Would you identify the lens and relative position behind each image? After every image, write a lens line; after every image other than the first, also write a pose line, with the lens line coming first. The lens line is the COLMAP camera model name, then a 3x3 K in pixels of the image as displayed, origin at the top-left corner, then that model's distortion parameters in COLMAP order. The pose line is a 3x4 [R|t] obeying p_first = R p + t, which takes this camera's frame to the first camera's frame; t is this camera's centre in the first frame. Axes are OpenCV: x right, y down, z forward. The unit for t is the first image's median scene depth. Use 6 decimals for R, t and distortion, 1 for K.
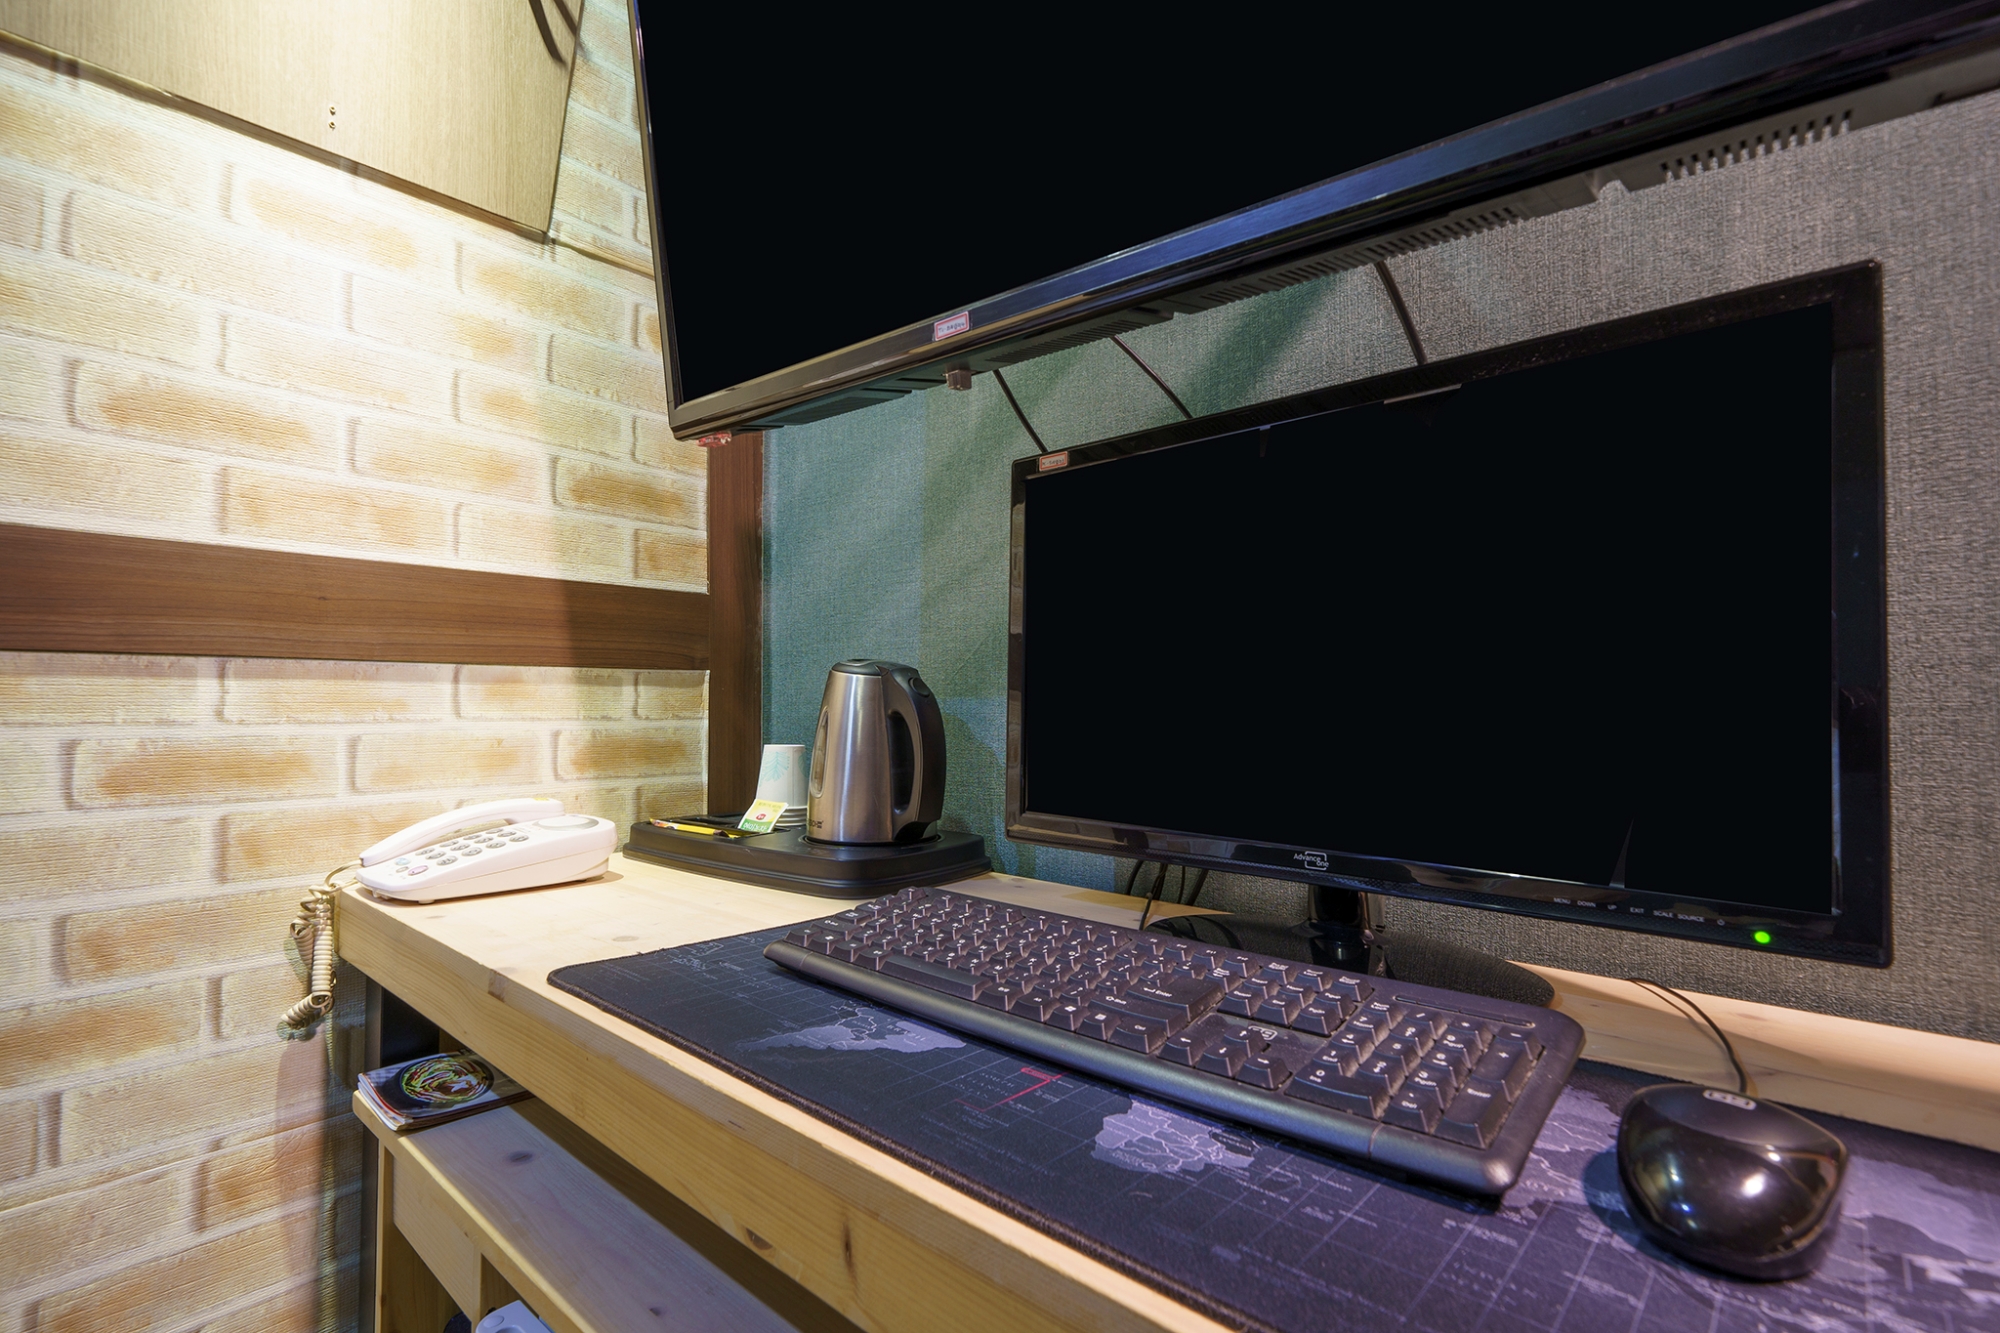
lens RADIAL K [[934.1, 0, 1000.2], [0, 934.1, 672.8], [0, 0, 1]] dist [0.014181, -0.001600]
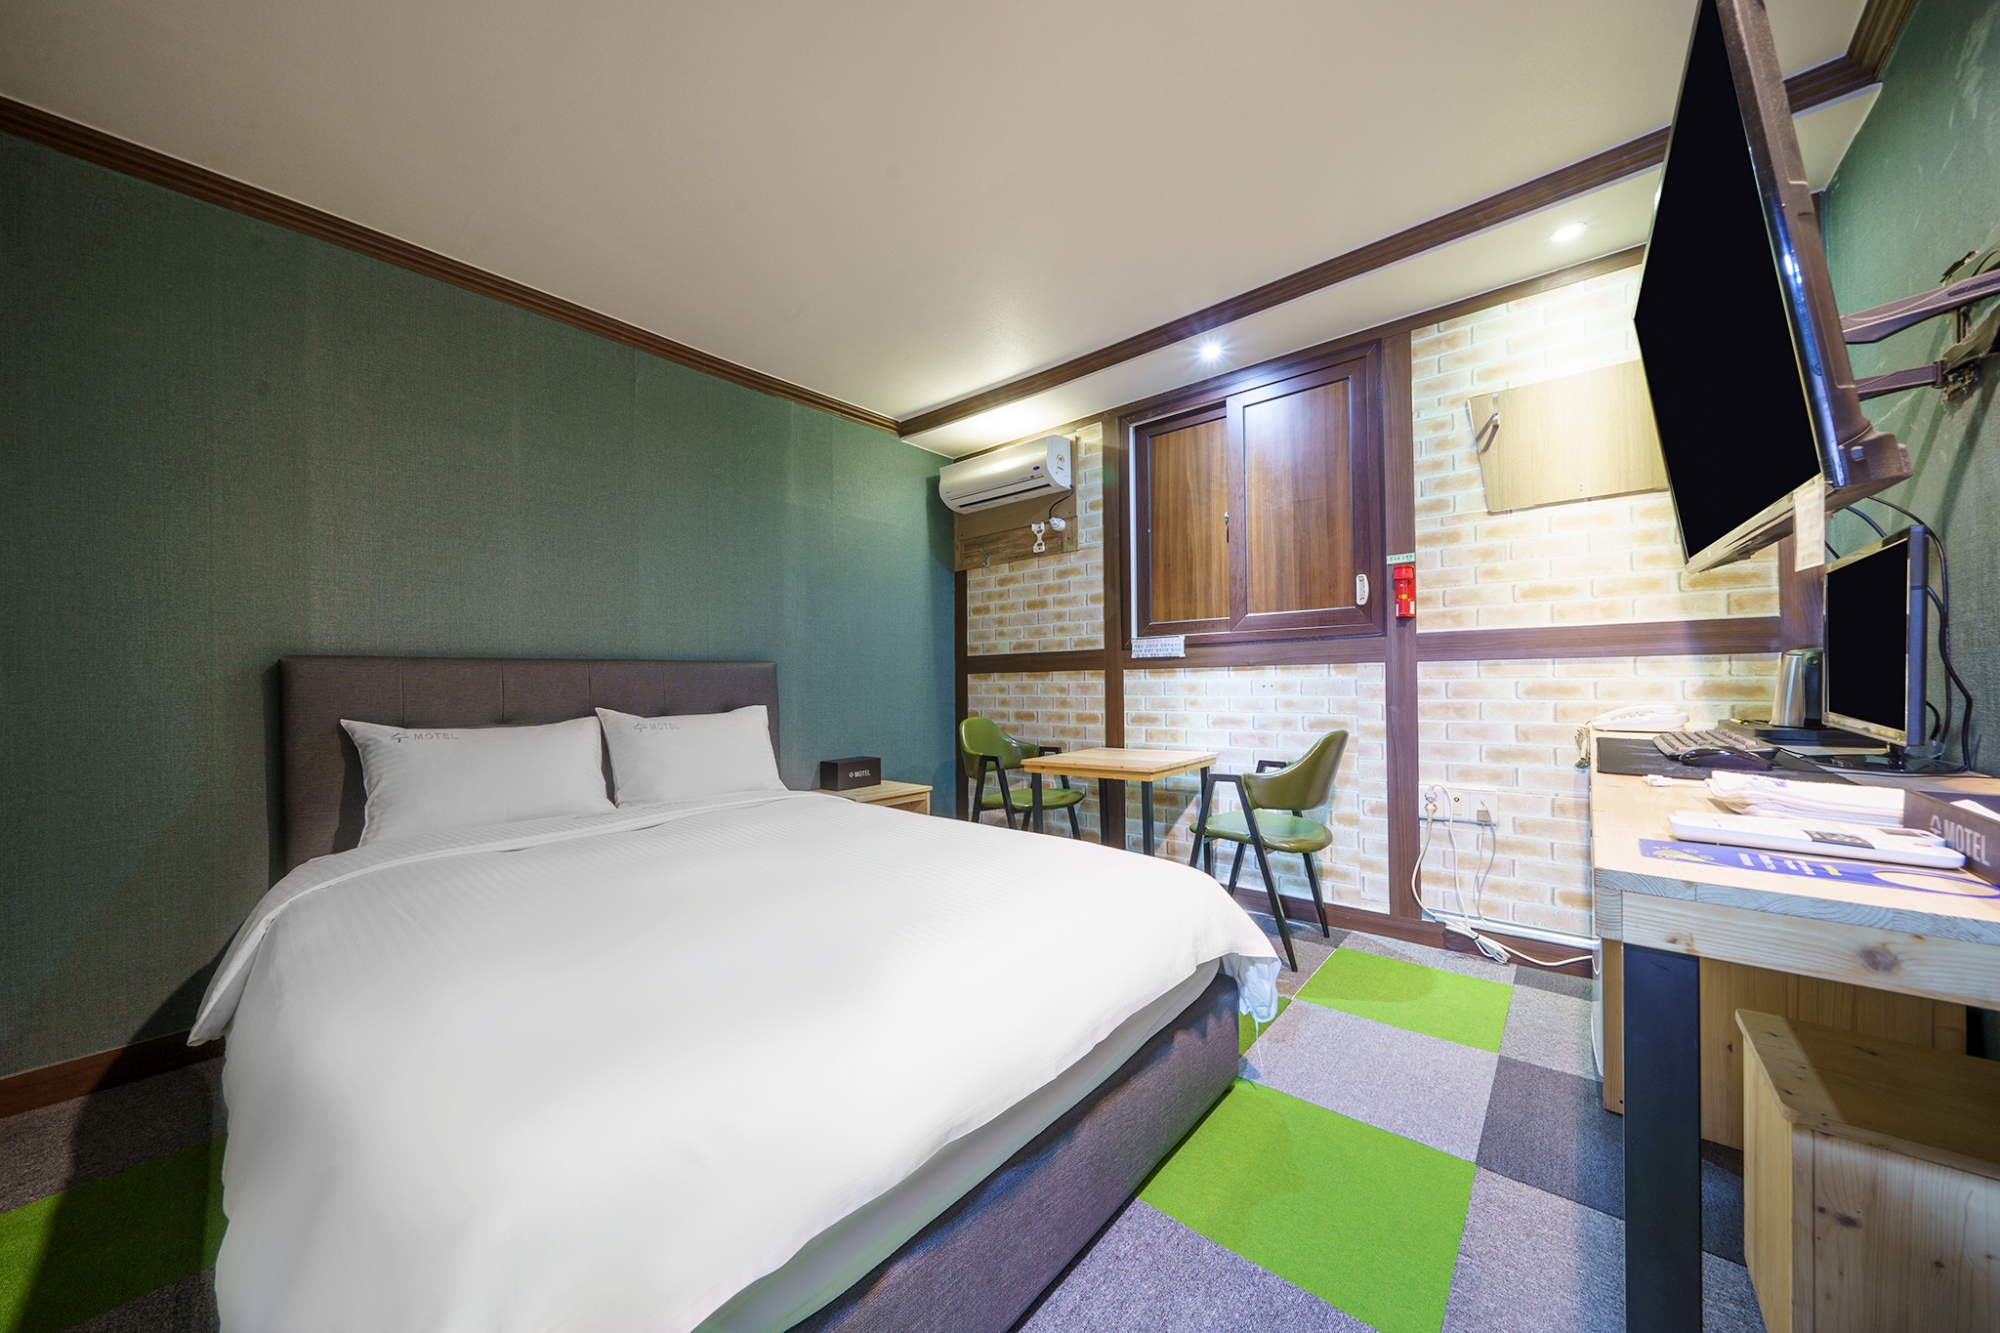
lens RADIAL K [[687.7, 0, 999.3], [0, 687.7, 679.9], [0, 0, 1]] dist [-0.000109, 0.000129]
pose [[0.000486, -0.008353, -0.999965, 1.754498], [0.036817, 0.999287, -0.008329, 0.009689], [0.999322, -0.036811, 0.000794, -1.081959]]
